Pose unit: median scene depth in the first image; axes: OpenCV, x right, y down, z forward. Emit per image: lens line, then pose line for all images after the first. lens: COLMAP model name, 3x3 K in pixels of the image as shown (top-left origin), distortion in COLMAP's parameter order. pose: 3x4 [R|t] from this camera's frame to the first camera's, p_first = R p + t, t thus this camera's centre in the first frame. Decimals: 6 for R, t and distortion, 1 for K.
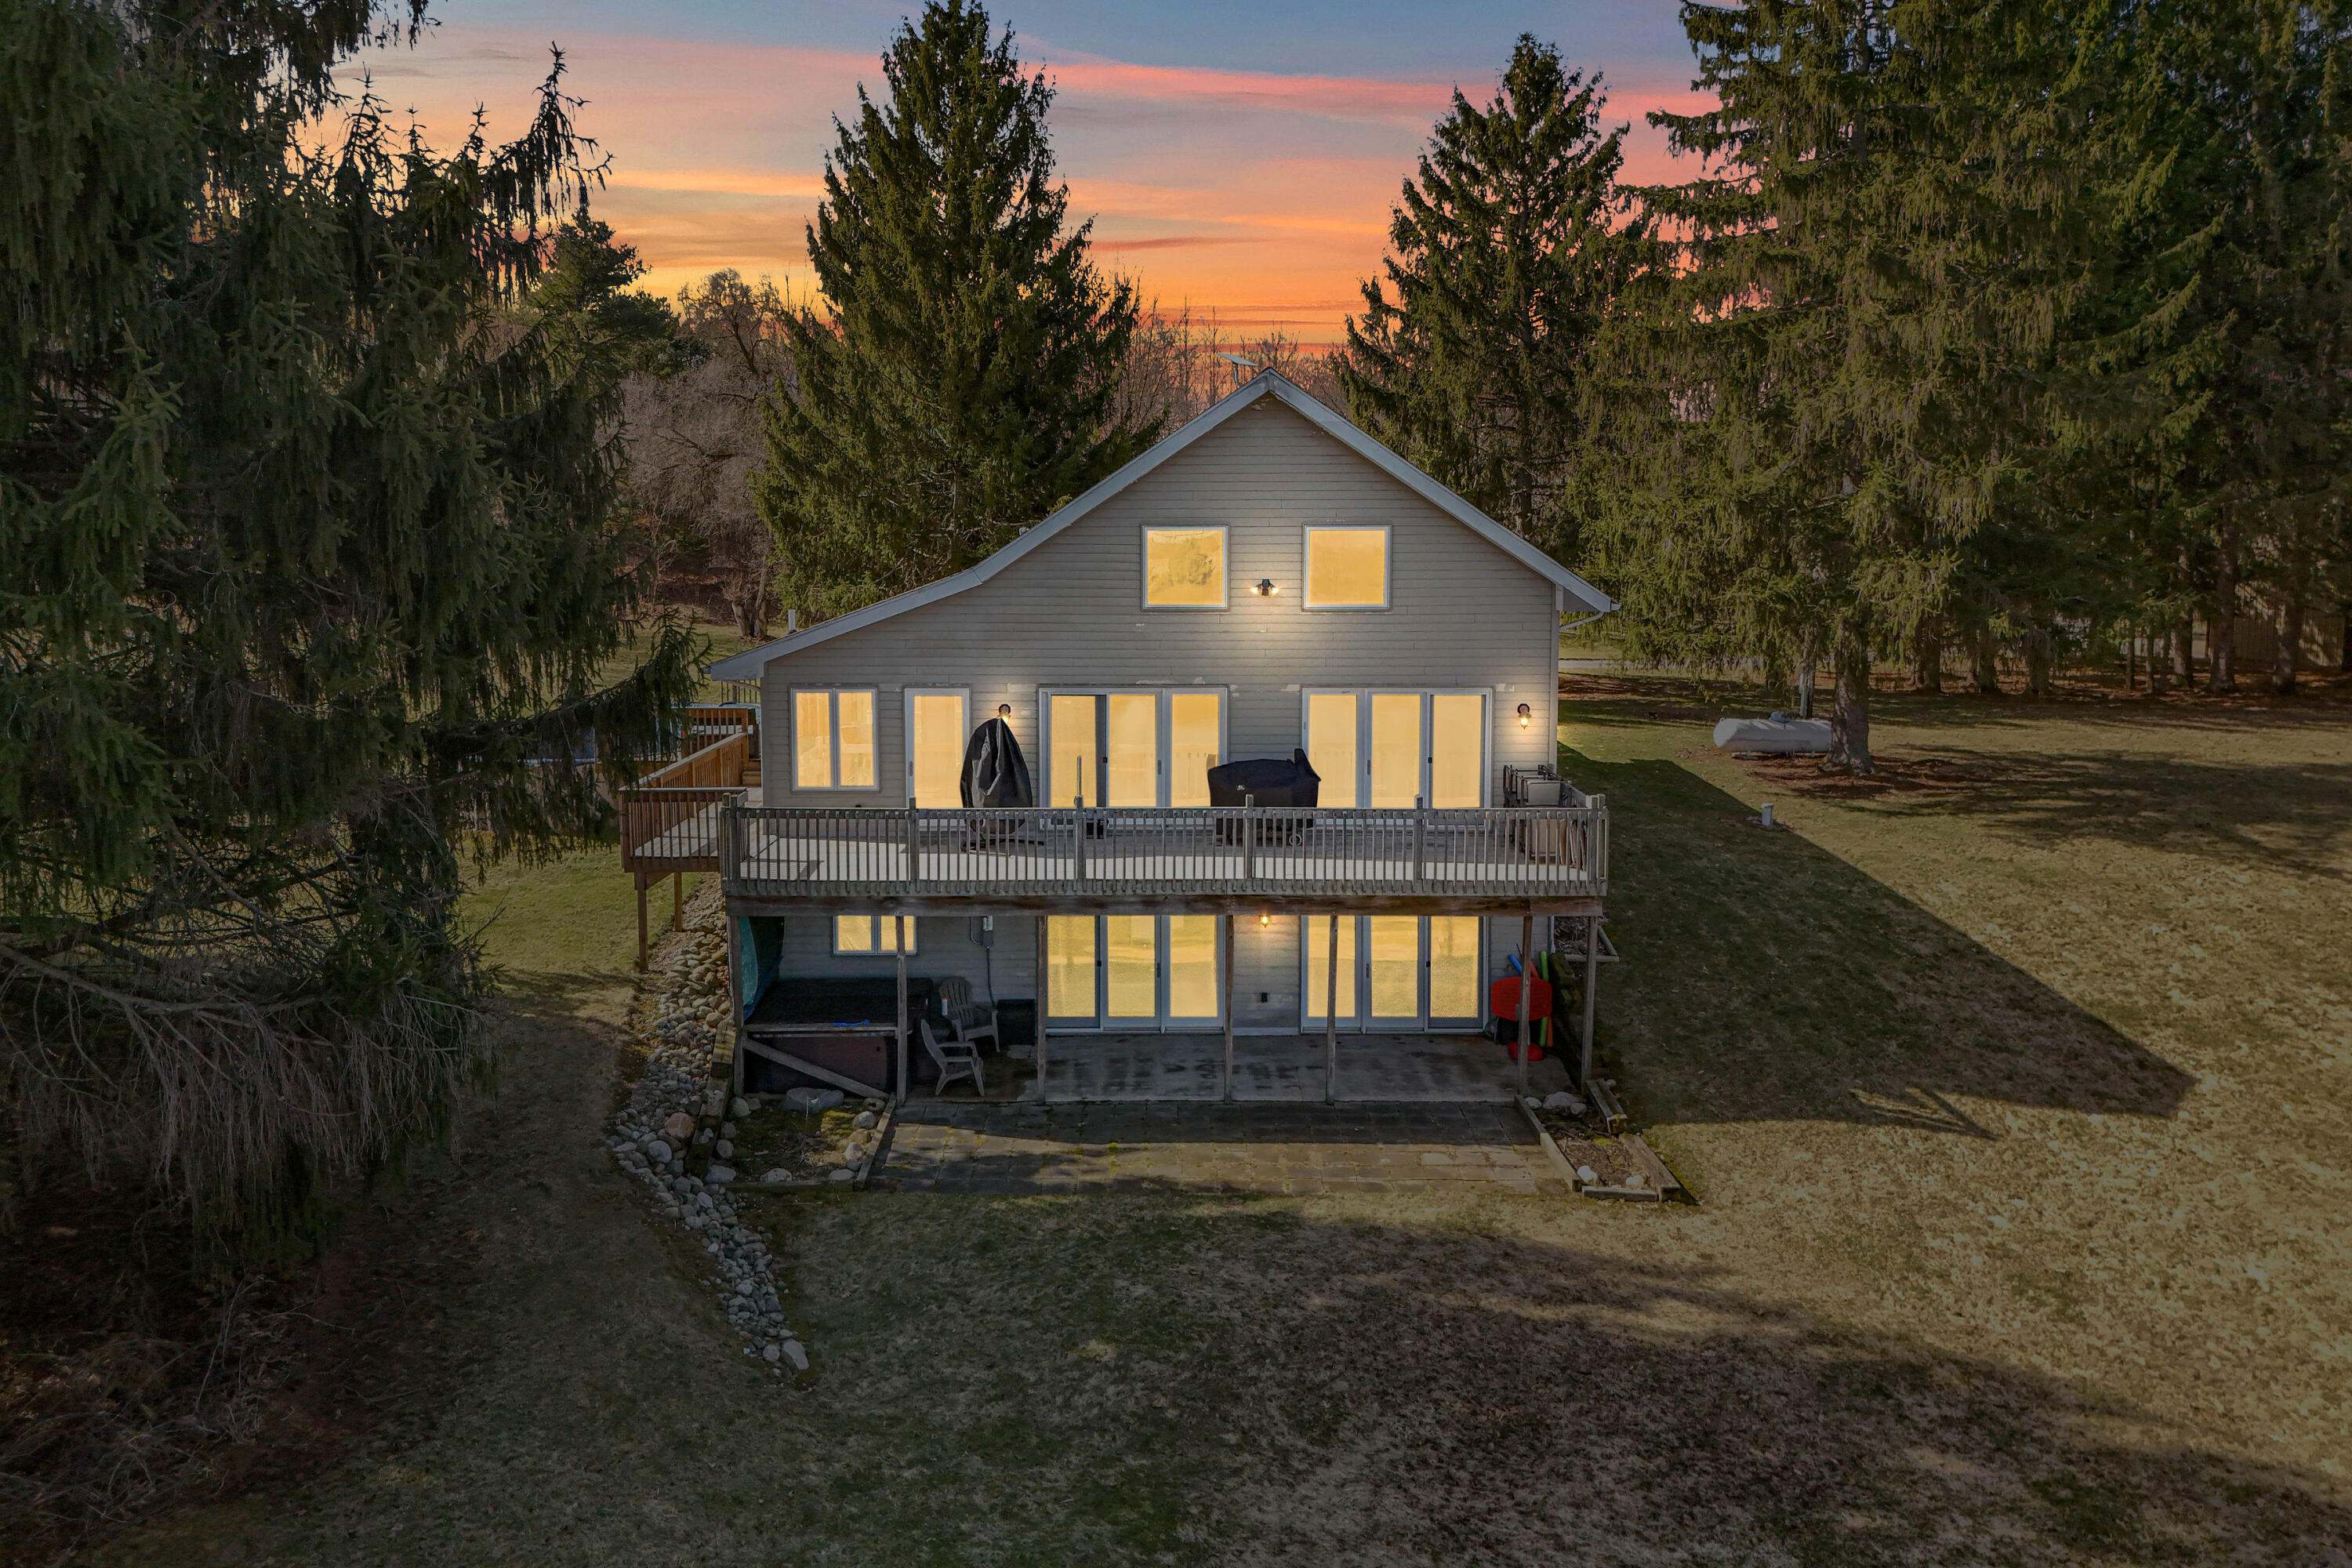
lens RADIAL K [[1706.6, 0, 1175.7], [0, 1706.6, 709.2], [0, 0, 1]] dist [0.066849, -0.040147]
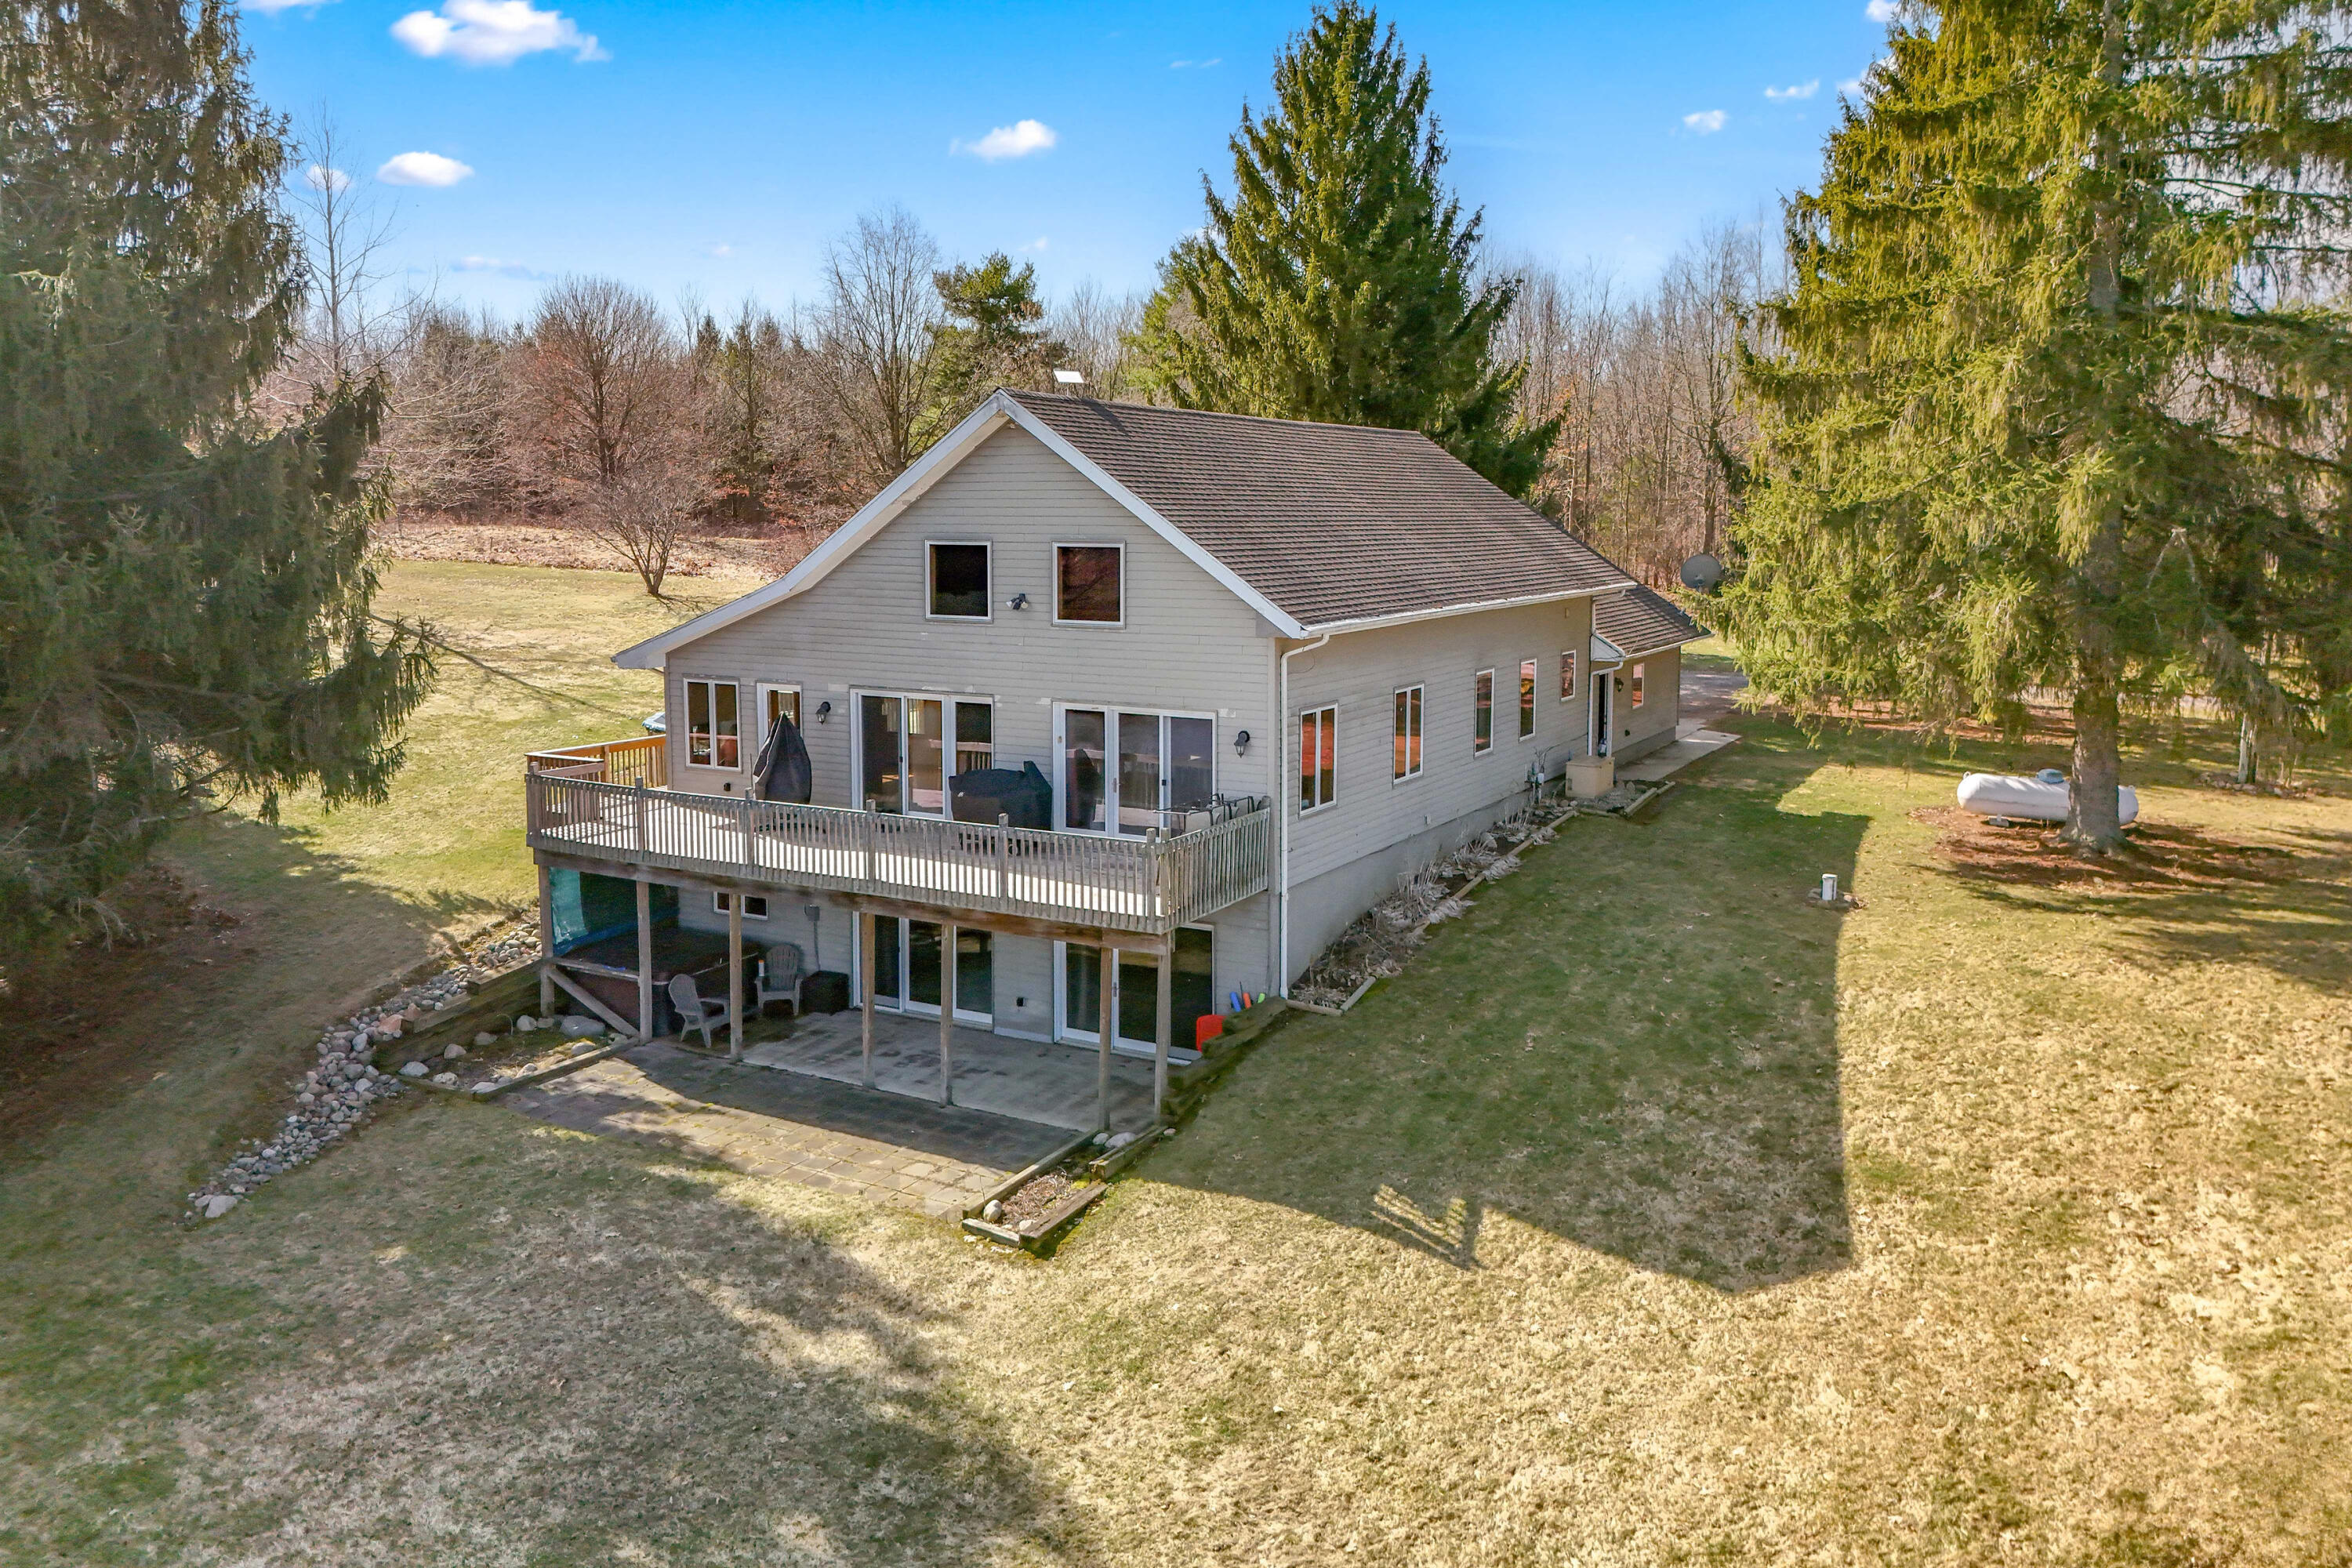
lens RADIAL K [[1706.6, 0, 1175.7], [0, 1706.6, 709.2], [0, 0, 1]] dist [0.066849, -0.040147]
pose [[0.864912, 0.056873, -0.498691, 0.752036], [-0.054046, 0.998336, 0.020119, -0.038054], [0.499005, 0.009551, 0.866547, 0.185708]]
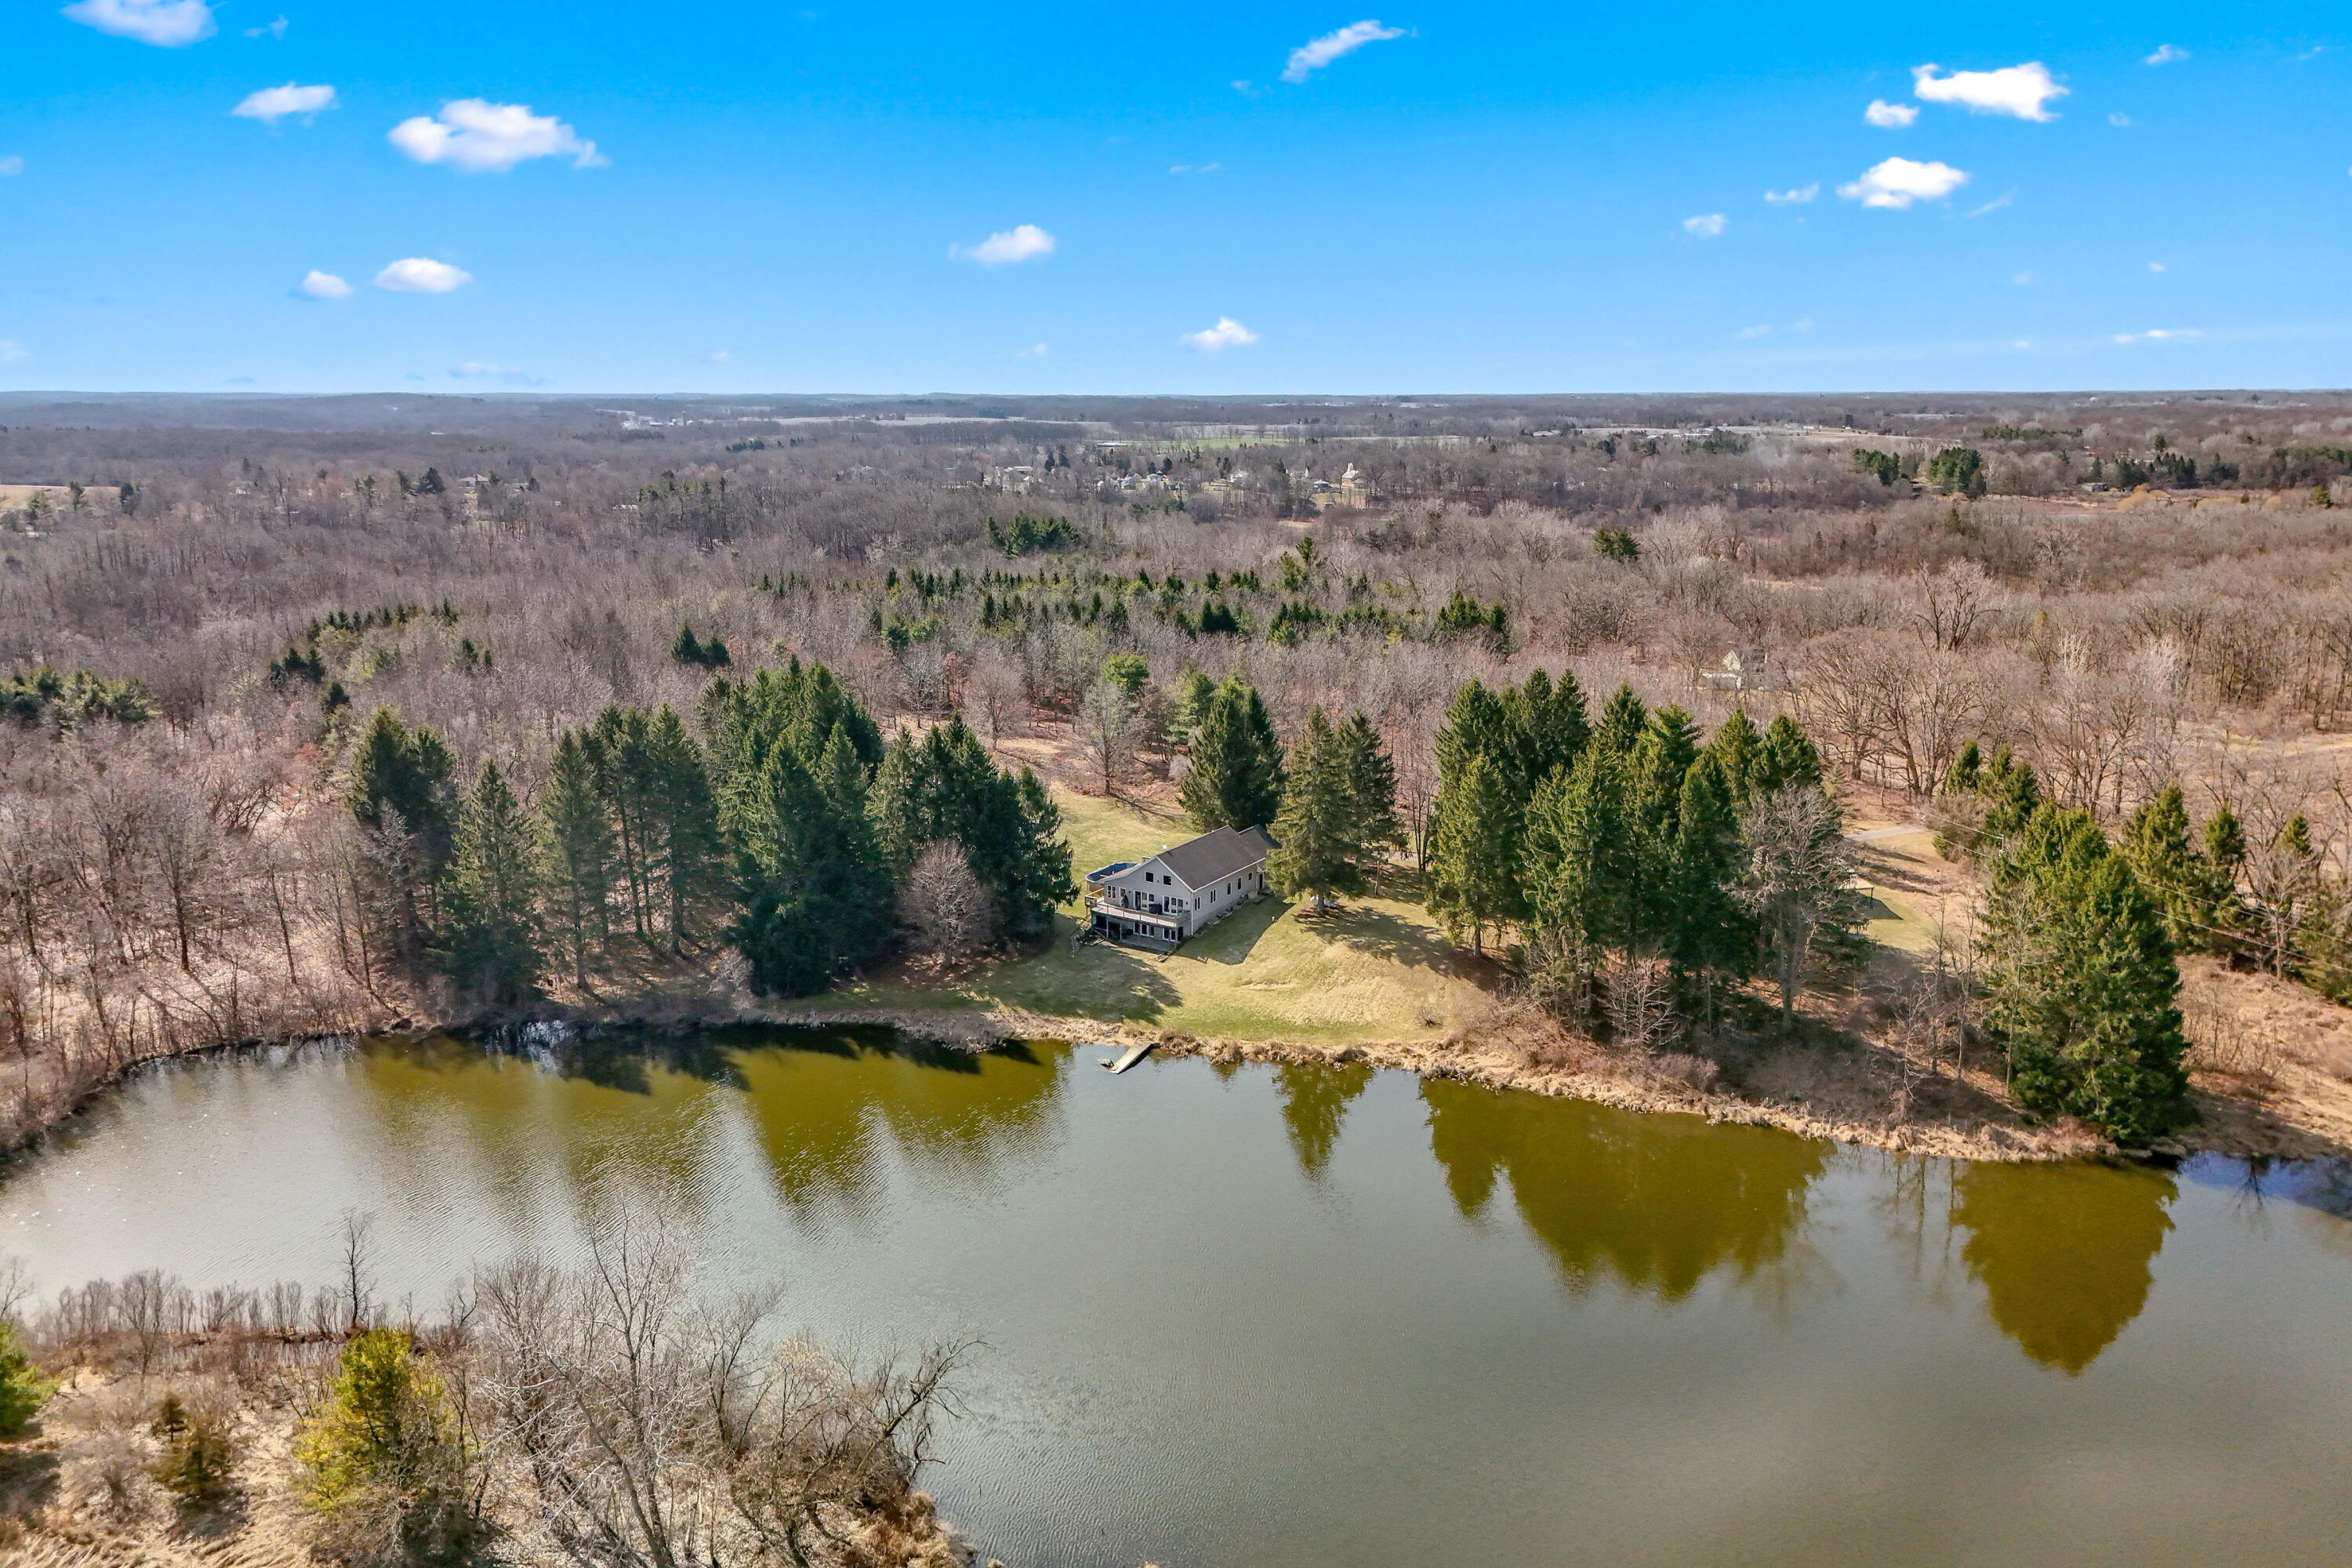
lens RADIAL K [[1706.6, 0, 1175.7], [0, 1706.6, 709.2], [0, 0, 1]] dist [0.066849, -0.040147]
pose [[0.838801, 0.095056, -0.536076, 4.813869], [-0.055484, 0.994439, 0.089515, -1.775299], [0.541604, -0.045342, 0.839410, -6.202882]]
